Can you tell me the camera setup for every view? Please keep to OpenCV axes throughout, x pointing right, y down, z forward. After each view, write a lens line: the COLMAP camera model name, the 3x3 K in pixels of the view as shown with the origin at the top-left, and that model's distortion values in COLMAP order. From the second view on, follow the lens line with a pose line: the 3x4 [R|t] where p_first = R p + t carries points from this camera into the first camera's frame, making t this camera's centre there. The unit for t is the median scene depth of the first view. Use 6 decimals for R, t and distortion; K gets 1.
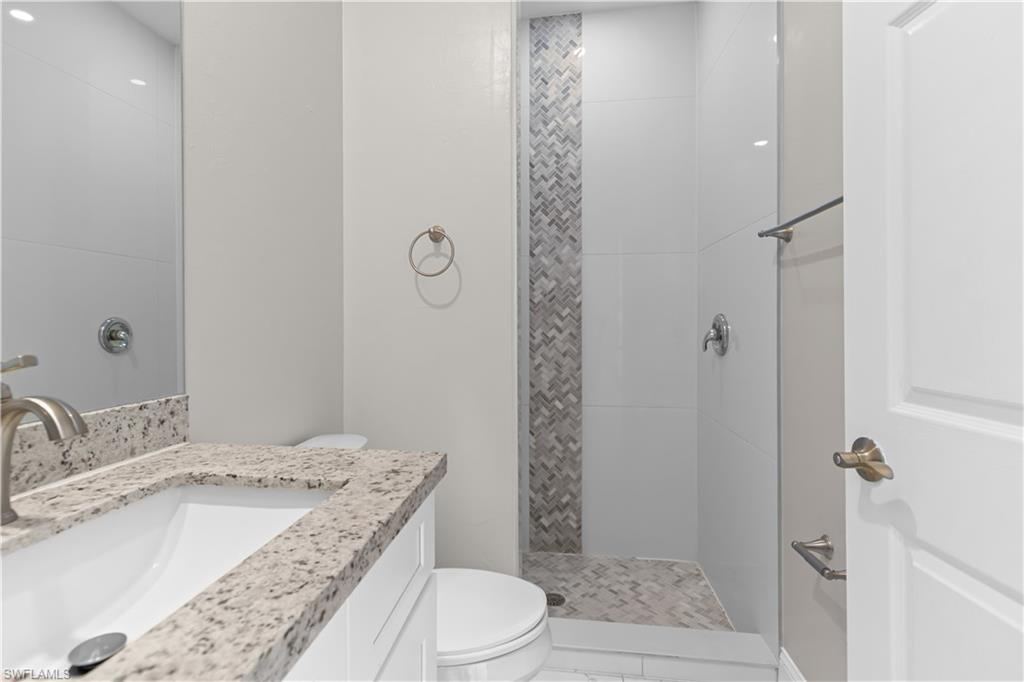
lens RADIAL K [[494.2, 0, 510.9], [0, 494.2, 355.6], [0, 0, 1]] dist [0.002041, -0.000424]
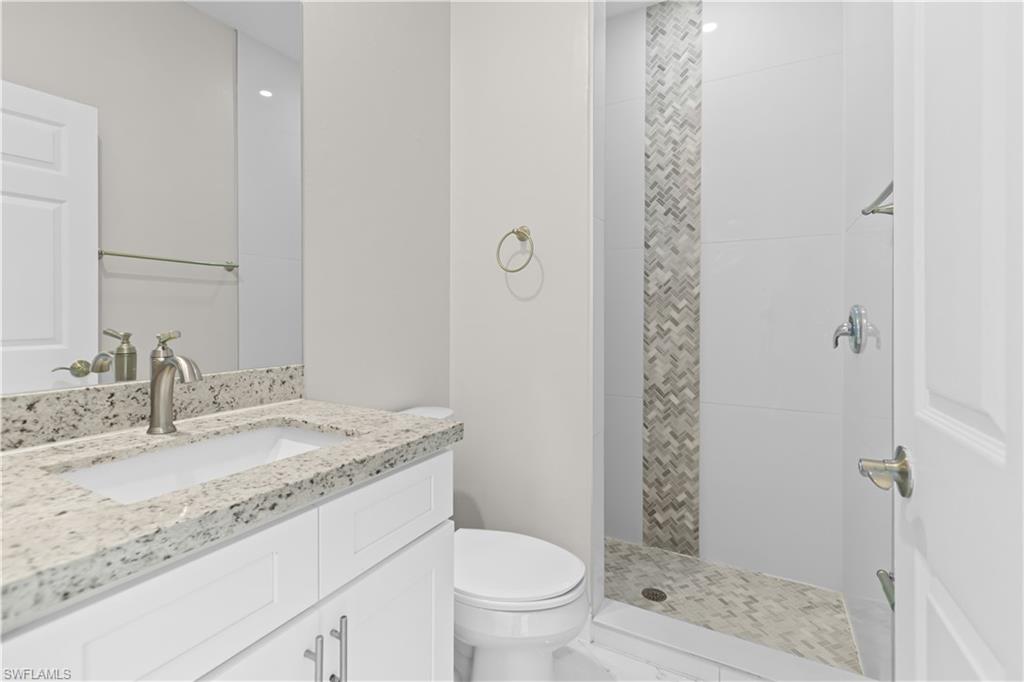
lens RADIAL K [[494.2, 0, 510.9], [0, 494.2, 355.6], [0, 0, 1]] dist [0.002041, -0.000424]
pose [[0.922784, 0.035355, -0.383692, 0.187531], [-0.030342, 0.999357, 0.019111, 0.004872], [0.384121, -0.005994, 0.923263, -0.021899]]
